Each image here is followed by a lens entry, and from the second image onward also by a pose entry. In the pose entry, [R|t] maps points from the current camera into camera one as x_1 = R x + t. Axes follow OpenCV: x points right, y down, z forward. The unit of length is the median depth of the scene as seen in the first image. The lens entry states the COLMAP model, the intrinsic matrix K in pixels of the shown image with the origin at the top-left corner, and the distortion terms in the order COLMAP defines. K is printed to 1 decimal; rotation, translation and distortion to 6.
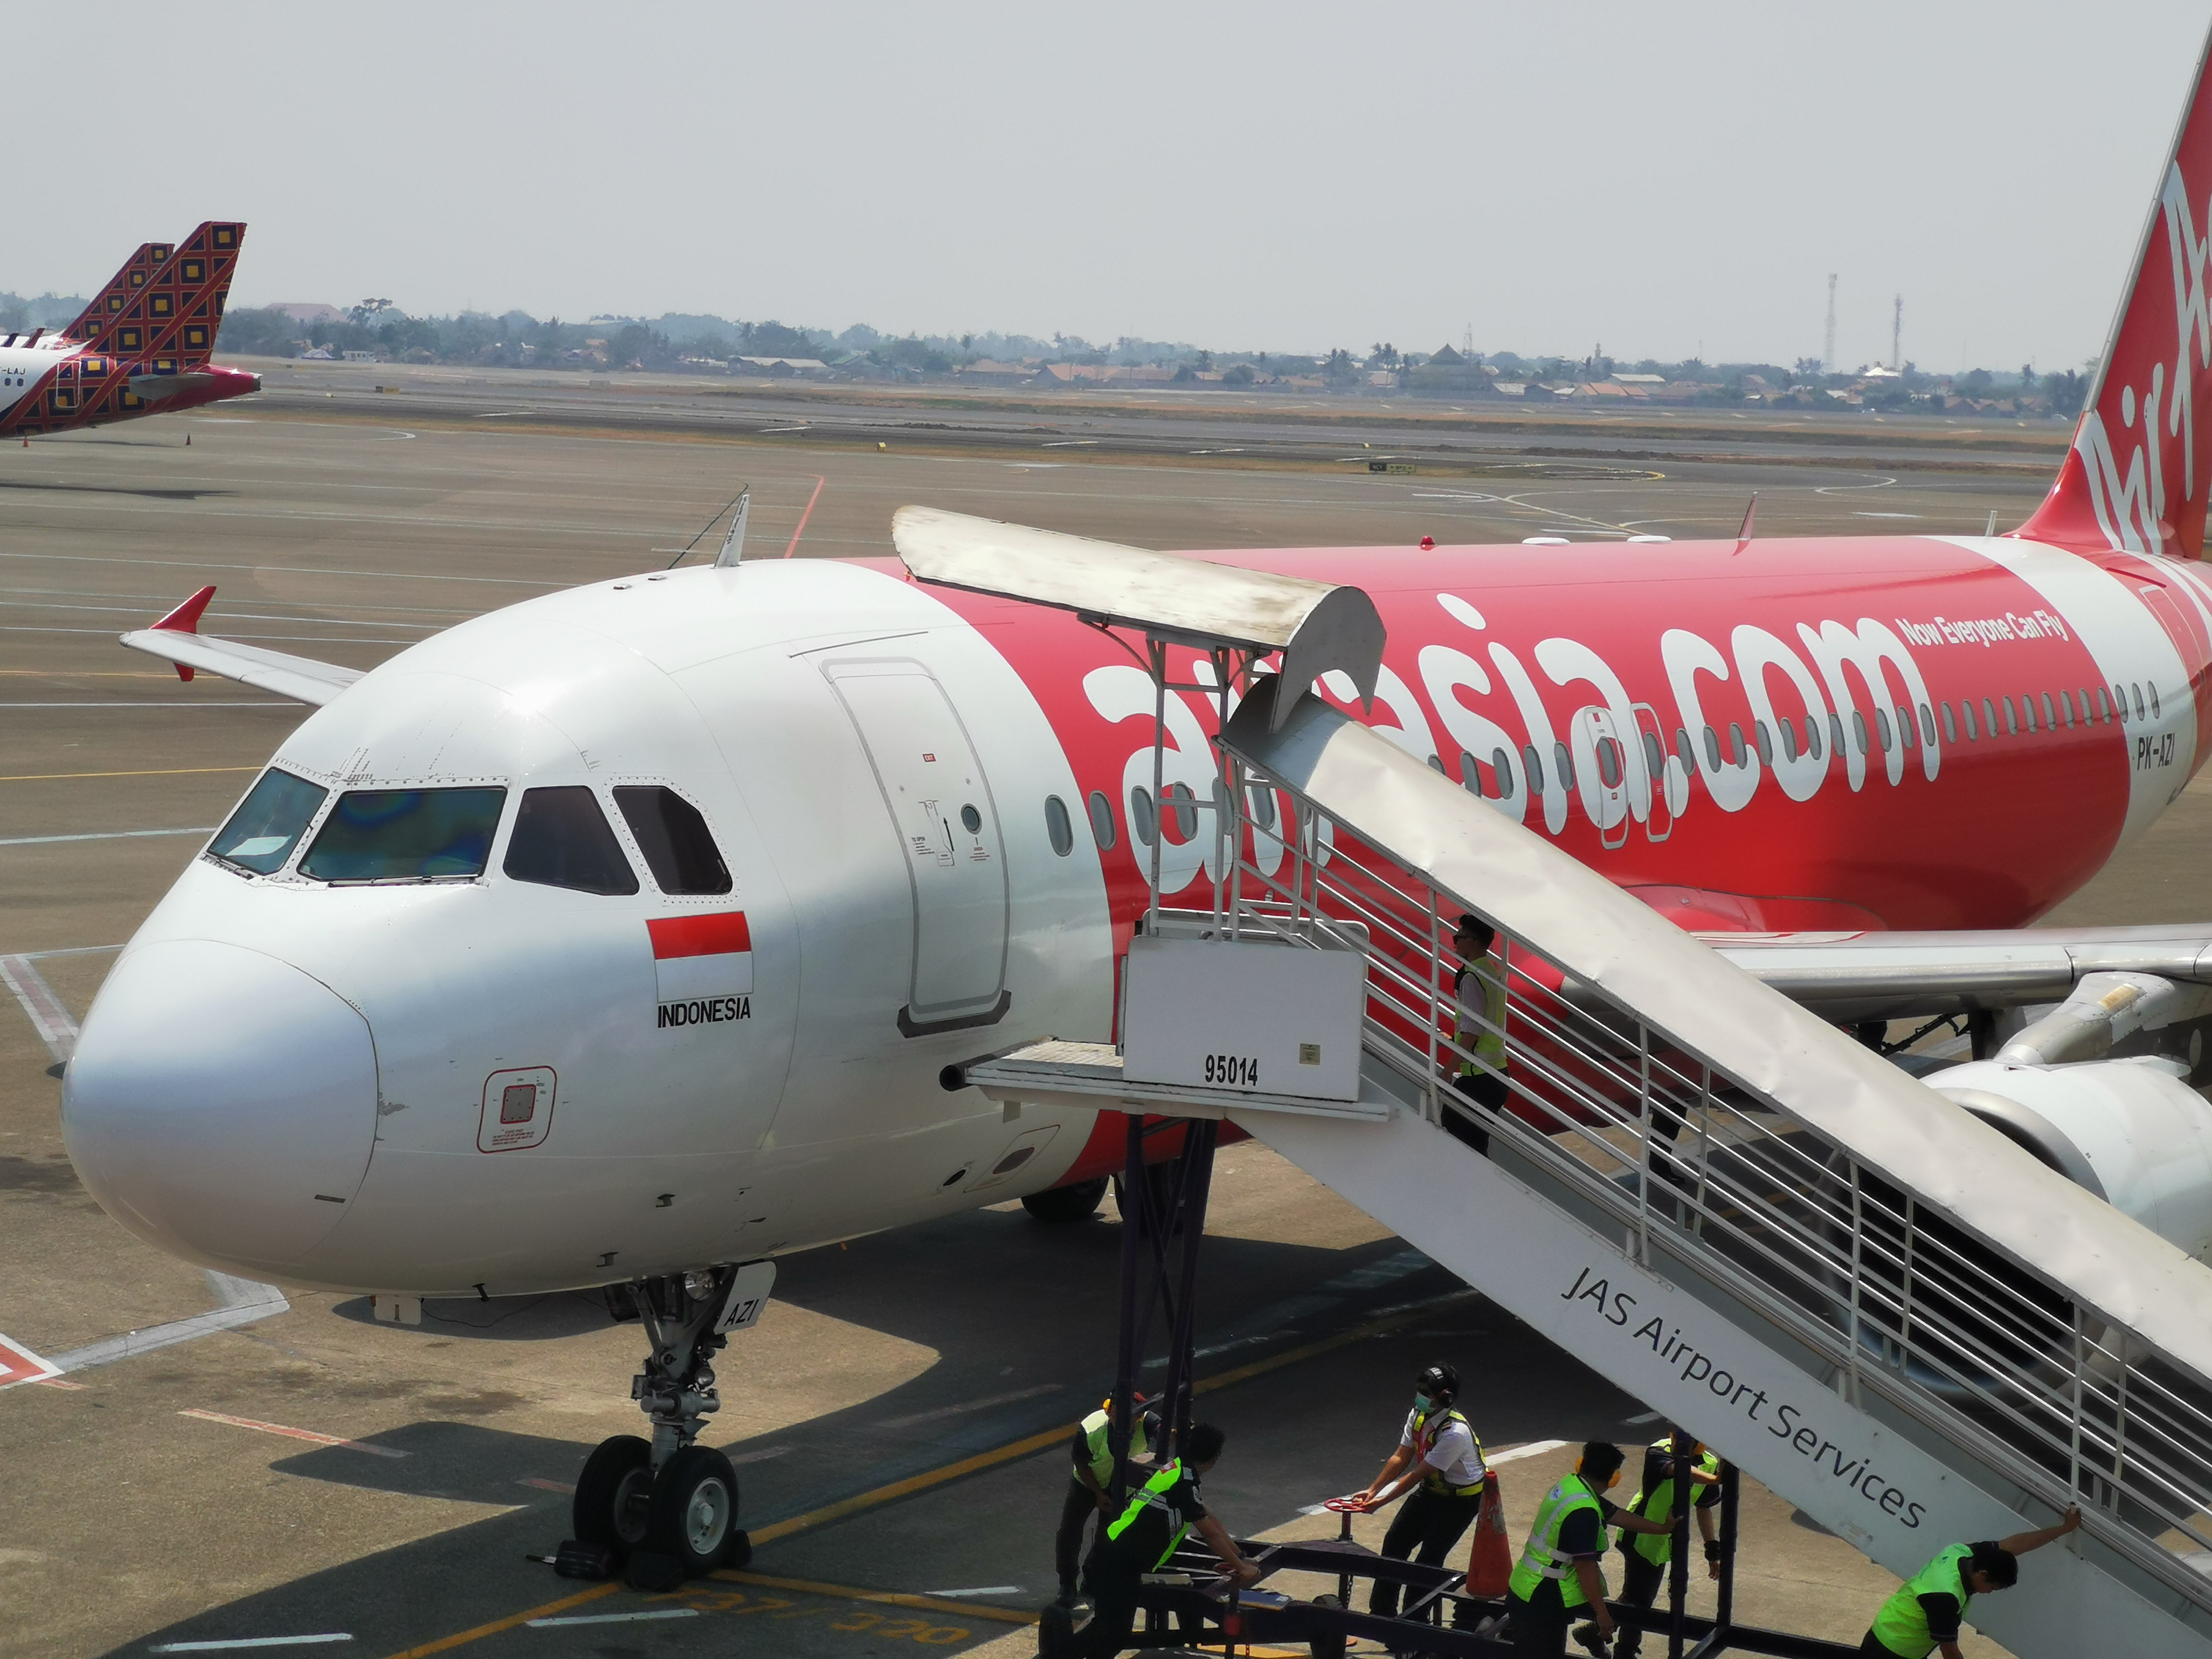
lens RADIAL K [[5177.3, 0, 1106.0], [0, 5177.3, 829.5], [0, 0, 1]] dist [0.620805, -8.719516]
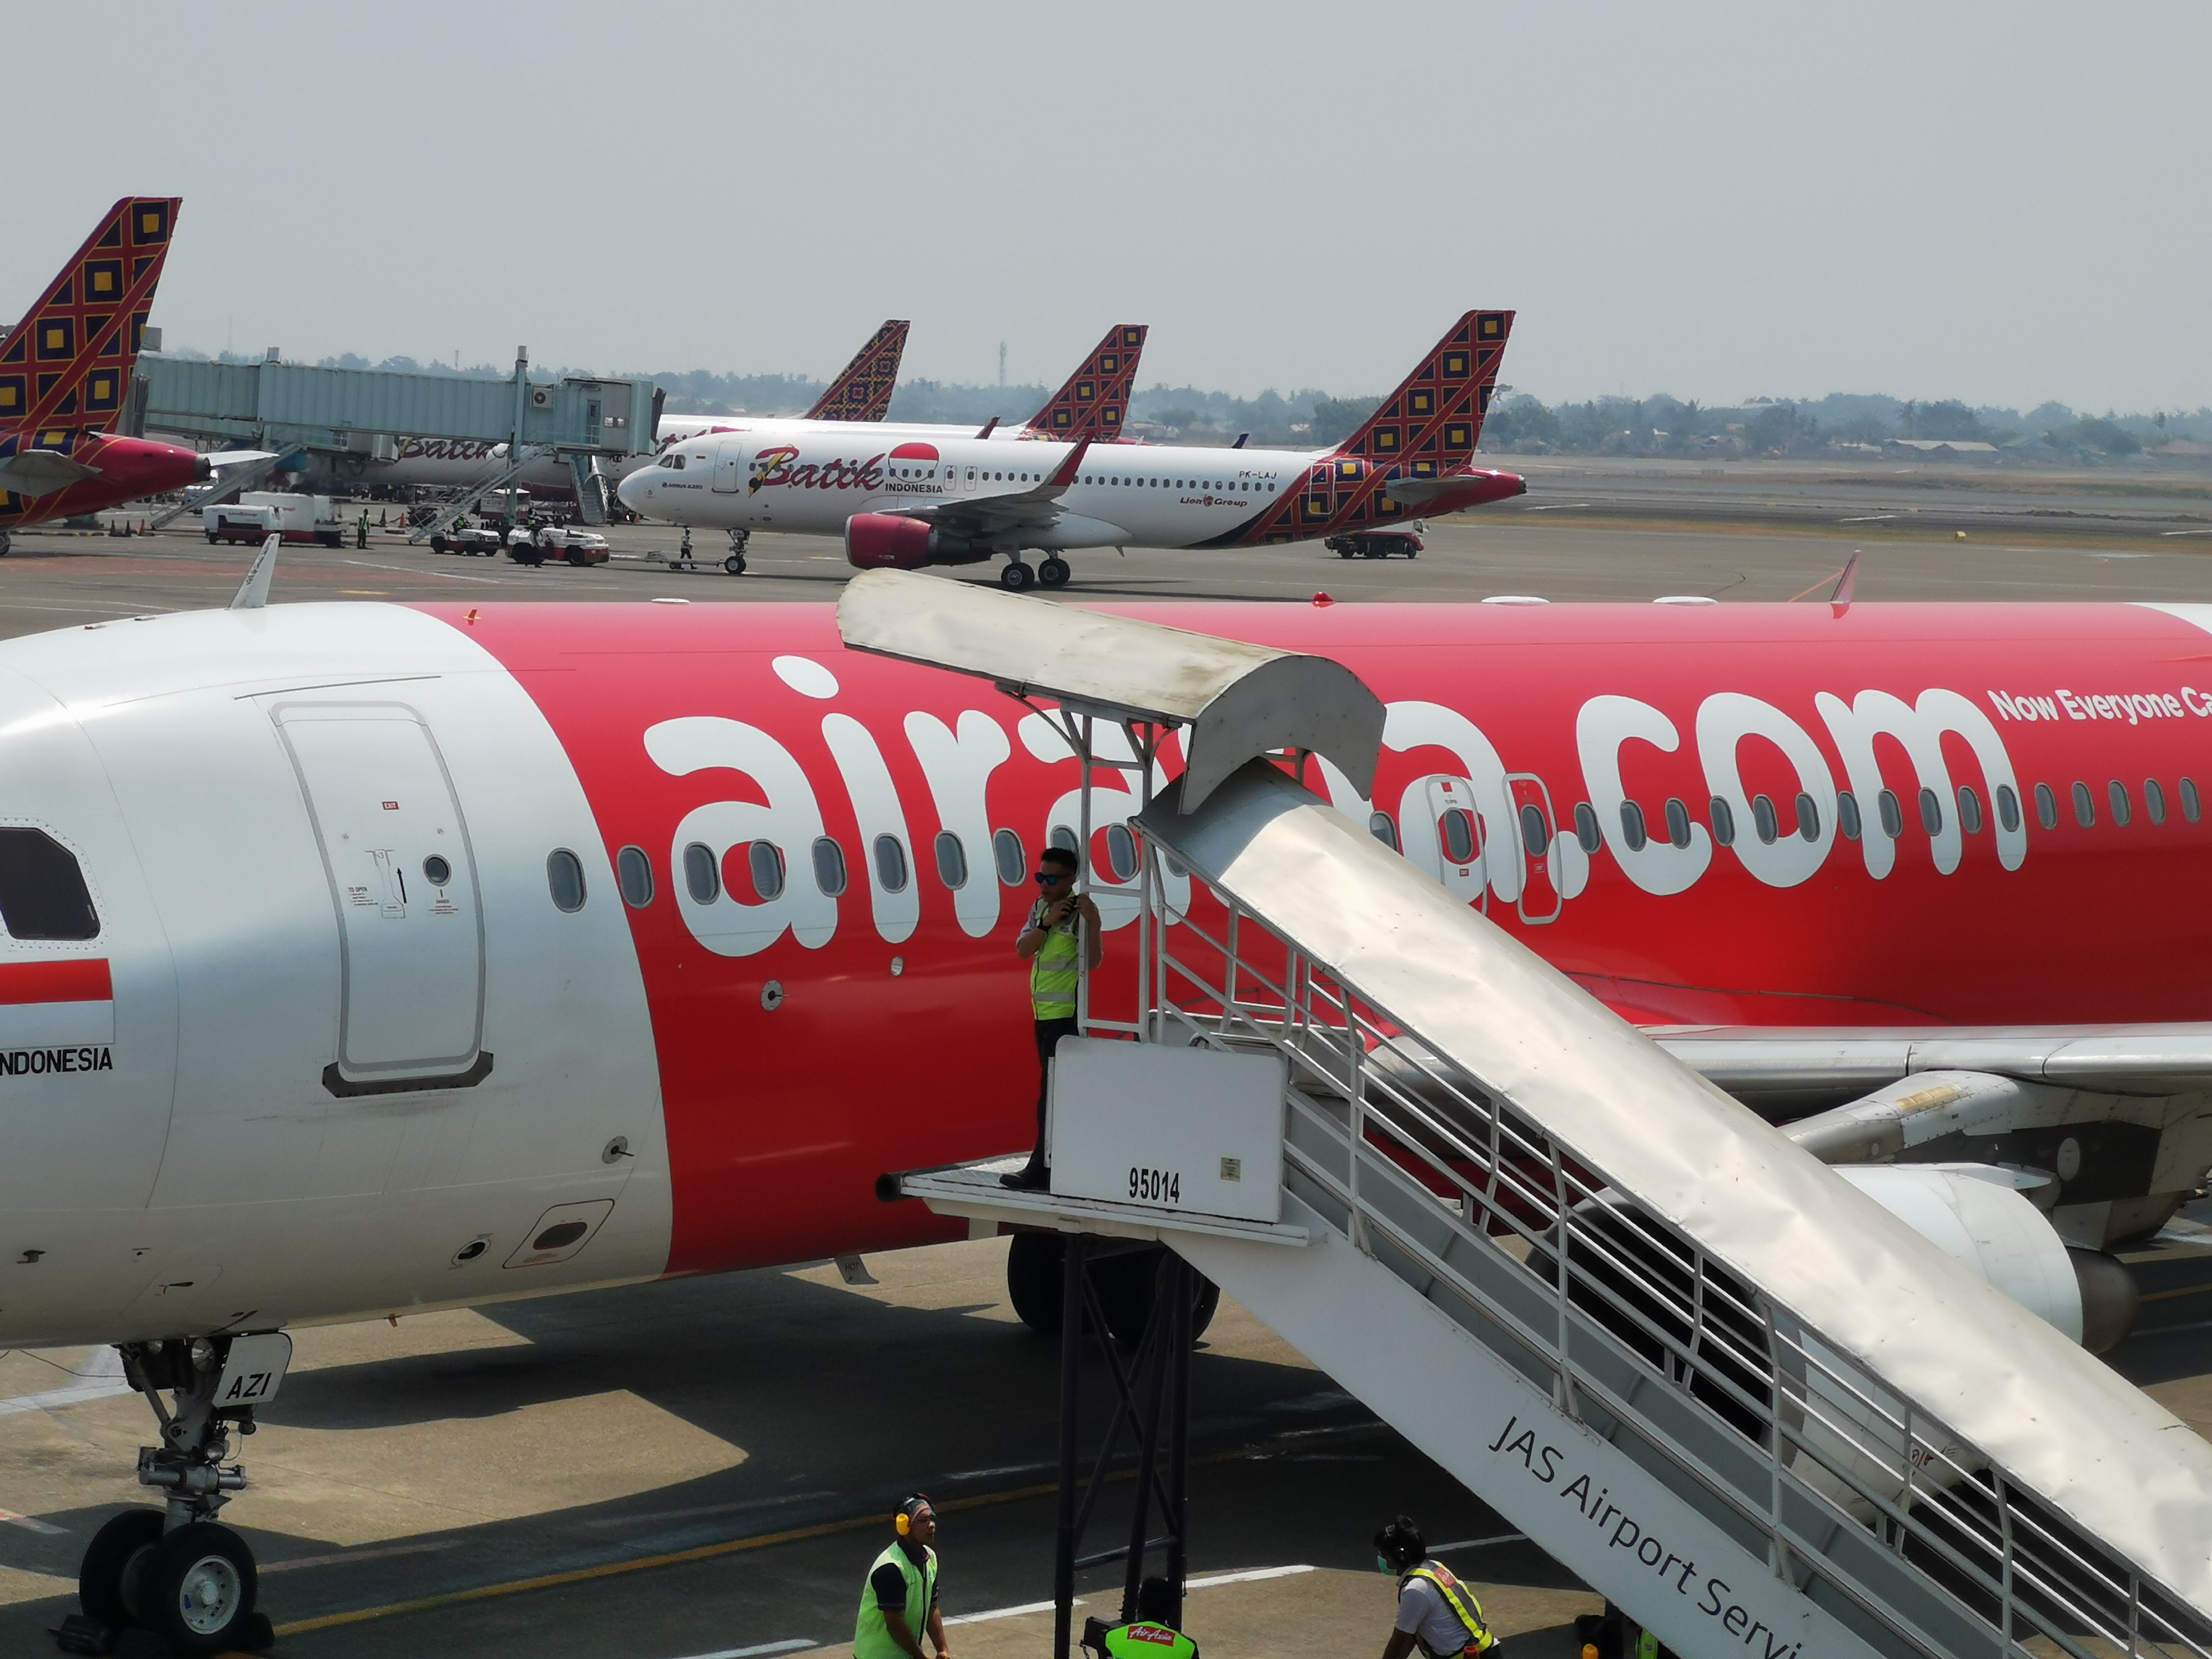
lens RADIAL K [[5799.2, 0, 1033.2], [0, 5799.2, 760.8], [0, 0, 1]] dist [1.107112, -14.952234]
pose [[0.972604, 0.005268, -0.232408, 0.241809], [-0.013890, 0.999274, -0.035481, 0.010611], [0.232052, 0.037737, 0.971971, -0.024122]]
